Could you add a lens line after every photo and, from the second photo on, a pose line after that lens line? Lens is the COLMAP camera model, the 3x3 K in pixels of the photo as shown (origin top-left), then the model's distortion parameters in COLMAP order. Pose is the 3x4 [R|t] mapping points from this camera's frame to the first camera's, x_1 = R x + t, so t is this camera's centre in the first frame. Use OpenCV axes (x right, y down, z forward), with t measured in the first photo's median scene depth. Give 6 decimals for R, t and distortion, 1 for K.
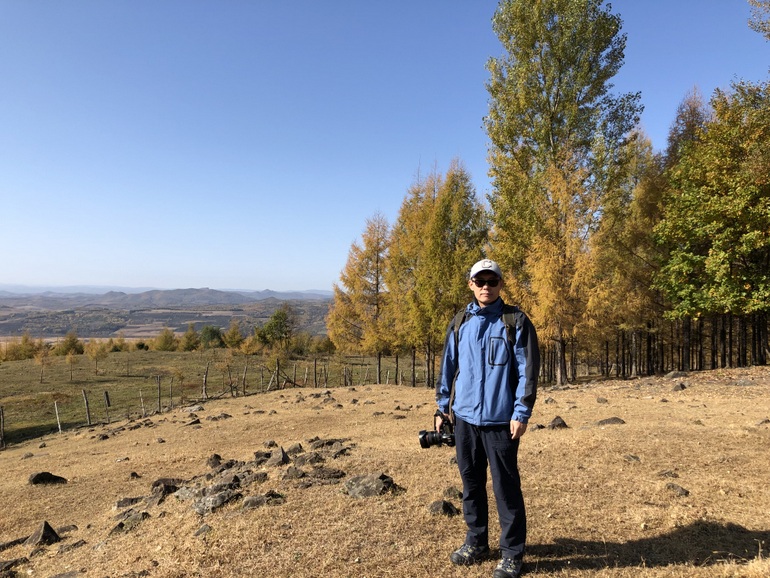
lens RADIAL K [[617.2, 0, 382.5], [0, 617.2, 285.6], [0, 0, 1]] dist [0.028439, -0.012532]
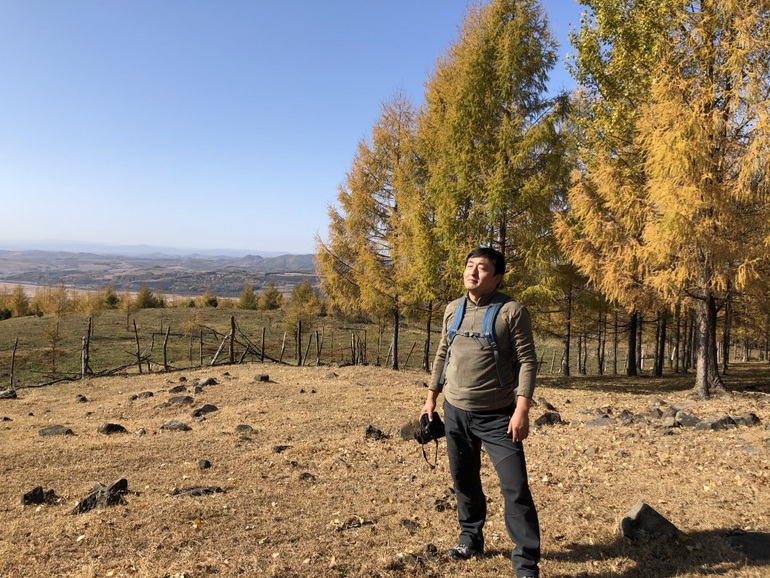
lens RADIAL K [[621.4, 0, 383.8], [0, 621.4, 279.1], [0, 0, 1]] dist [0.002177, -0.004248]
pose [[0.979319, 0.026644, -0.200560, 0.133353], [-0.018293, 0.998891, 0.043380, 0.054596], [0.201494, -0.038814, 0.978720, 0.459483]]
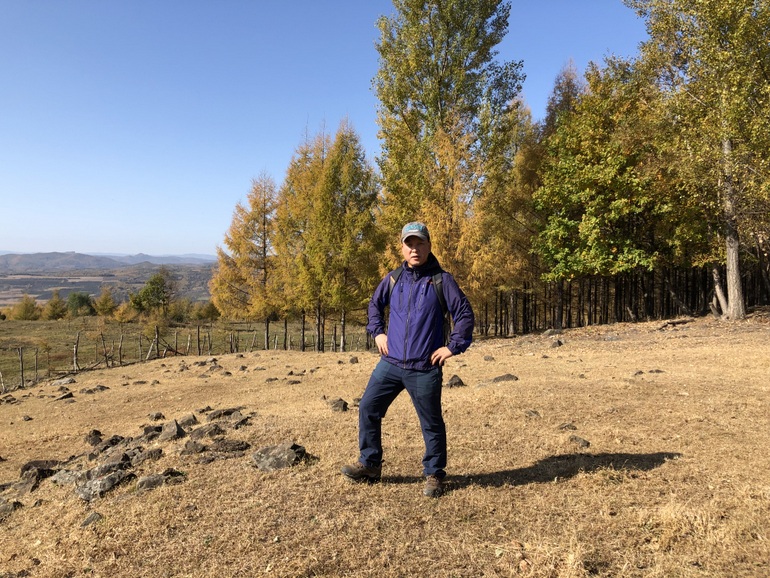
lens RADIAL K [[617.2, 0, 382.5], [0, 617.2, 285.6], [0, 0, 1]] dist [0.028439, -0.012532]
pose [[0.982703, -0.008651, 0.184985, -0.007740], [-0.001997, 0.998355, 0.057300, 0.002230], [-0.185176, -0.056679, 0.981069, 0.013464]]
